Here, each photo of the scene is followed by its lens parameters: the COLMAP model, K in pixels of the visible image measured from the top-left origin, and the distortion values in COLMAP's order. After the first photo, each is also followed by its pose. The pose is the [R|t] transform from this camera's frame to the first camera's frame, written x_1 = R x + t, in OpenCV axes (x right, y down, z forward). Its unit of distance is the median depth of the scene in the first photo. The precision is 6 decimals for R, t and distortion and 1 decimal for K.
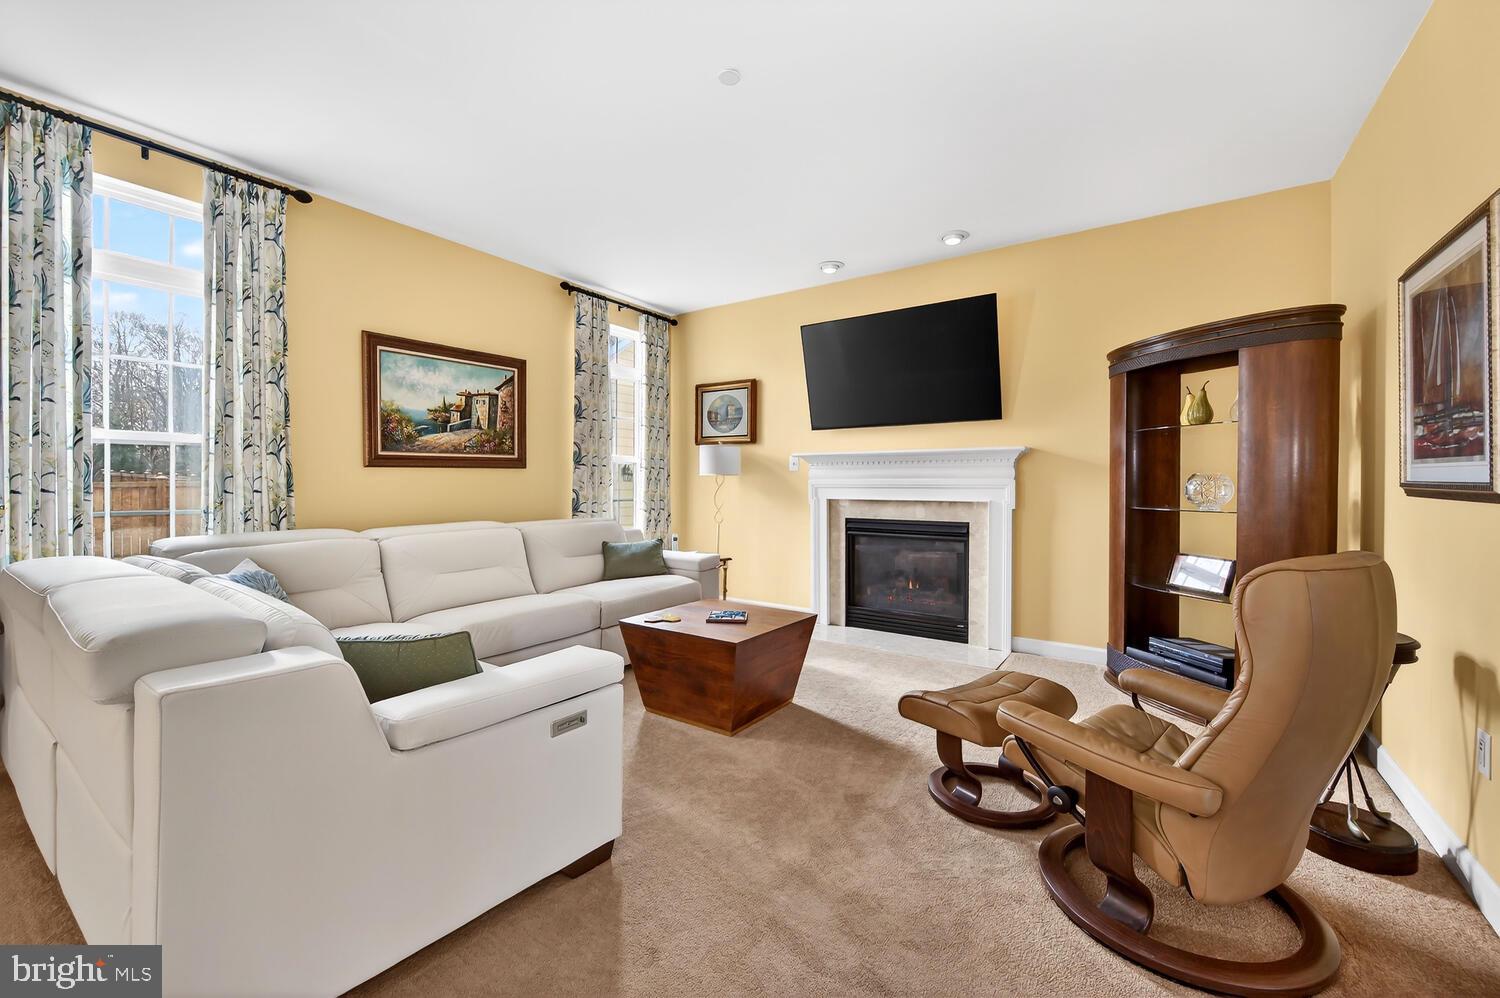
lens RADIAL K [[603.8, 0, 750.1], [0, 603.8, 488.0], [0, 0, 1]] dist [-0.003040, -0.000522]
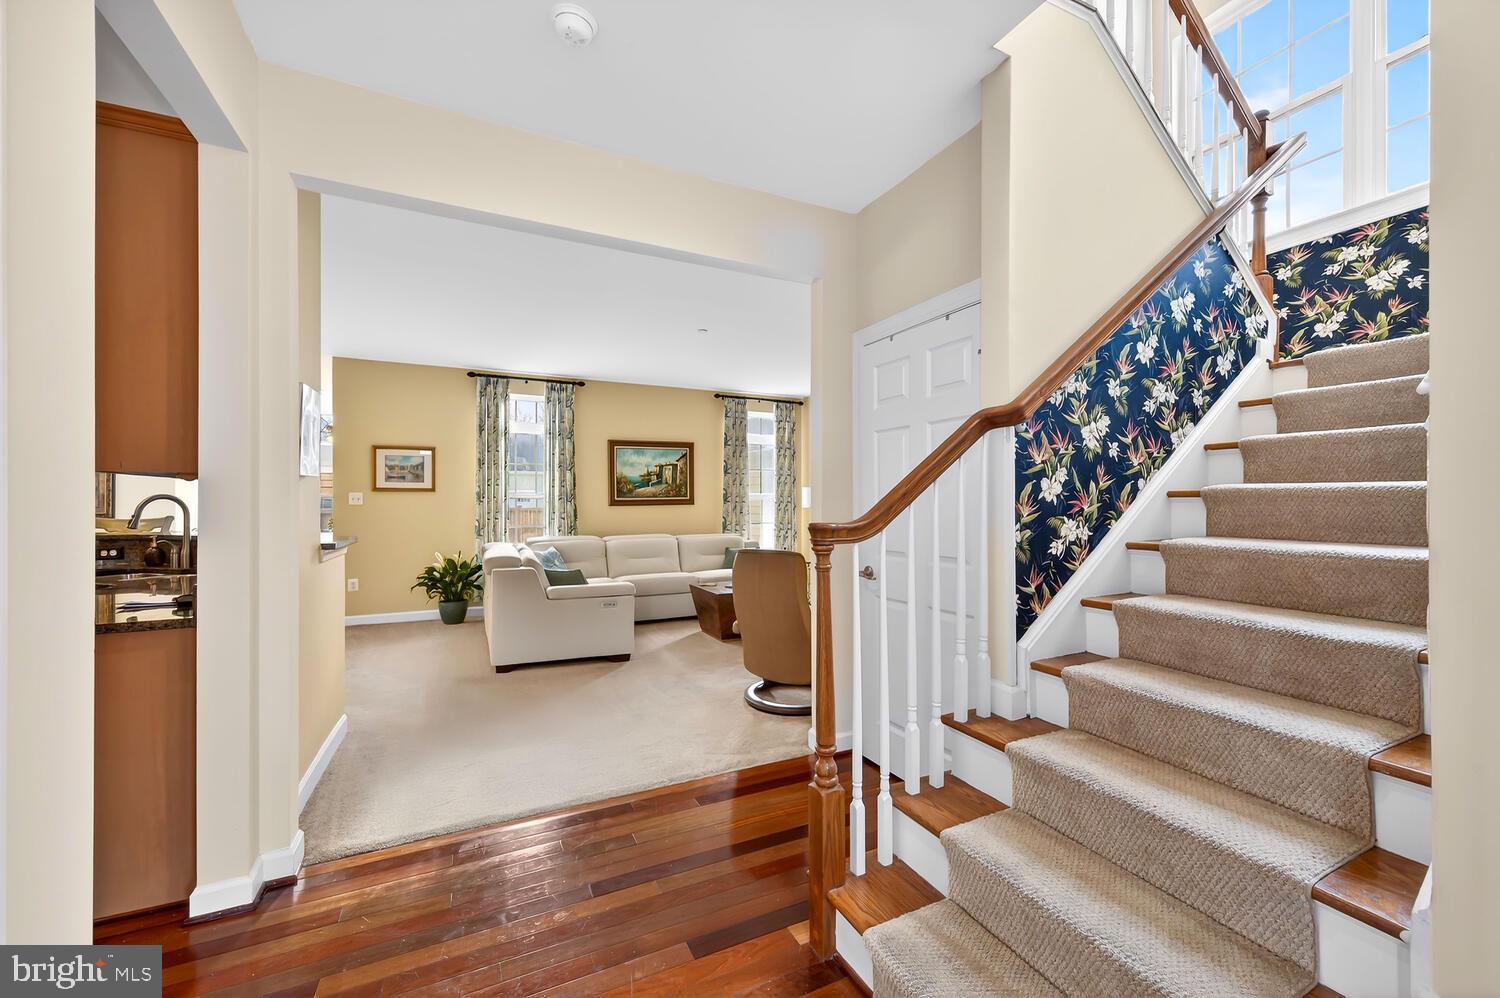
lens RADIAL K [[584.2, 0, 751.1], [0, 584.2, 506.0], [0, 0, 1]] dist [-0.000105, -0.000039]
pose [[0.866570, -0.004174, -0.499038, 0.667616], [0.001519, 0.999982, -0.005726, -0.019607], [0.499053, 0.004204, 0.866561, -0.417529]]
